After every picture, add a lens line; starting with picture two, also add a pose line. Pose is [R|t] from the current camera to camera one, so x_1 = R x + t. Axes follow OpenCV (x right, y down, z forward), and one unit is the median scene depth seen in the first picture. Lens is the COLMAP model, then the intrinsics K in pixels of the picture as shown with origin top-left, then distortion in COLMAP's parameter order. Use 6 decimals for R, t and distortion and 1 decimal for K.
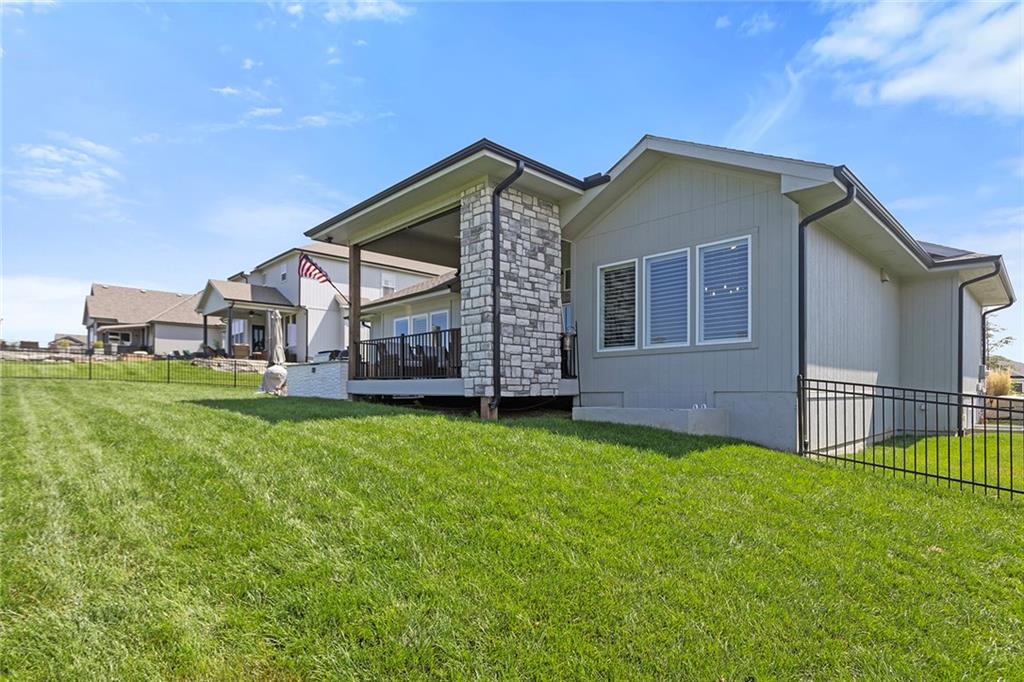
lens RADIAL K [[531.4, 0, 511.9], [0, 531.4, 380.7], [0, 0, 1]] dist [-0.000841, -0.000034]
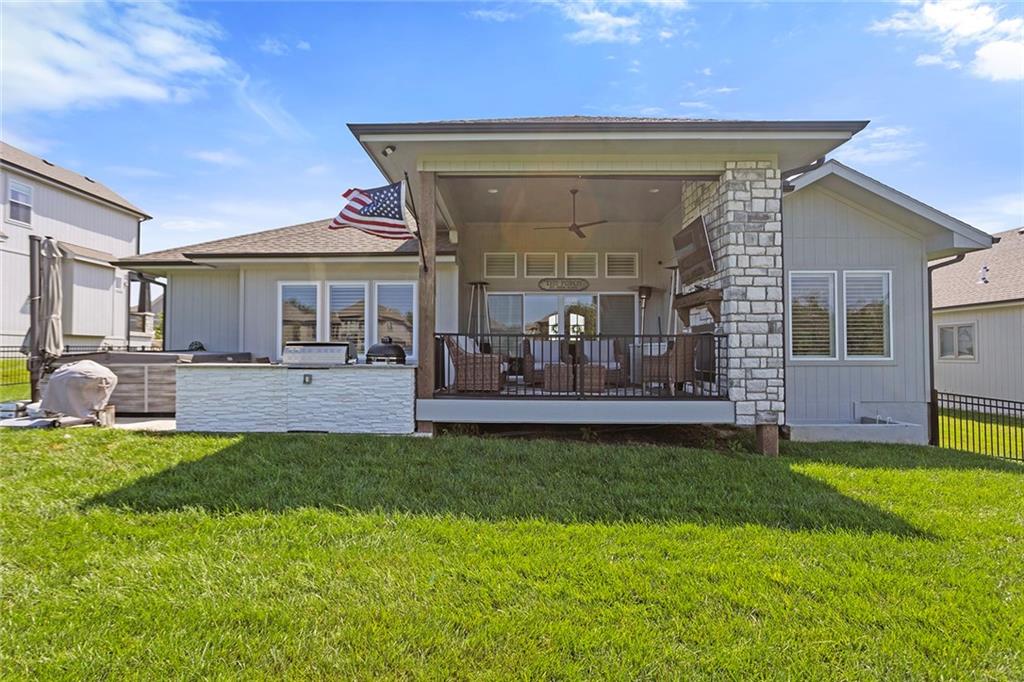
lens RADIAL K [[536.6, 0, 512.0], [0, 536.6, 341.0], [0, 0, 1]] dist [-0.035745, -0.000233]
pose [[0.703199, 0.019217, 0.710733, -0.884078], [-0.013574, 0.999815, -0.013604, -0.078909], [-0.710863, -0.000081, 0.703330, 0.691076]]
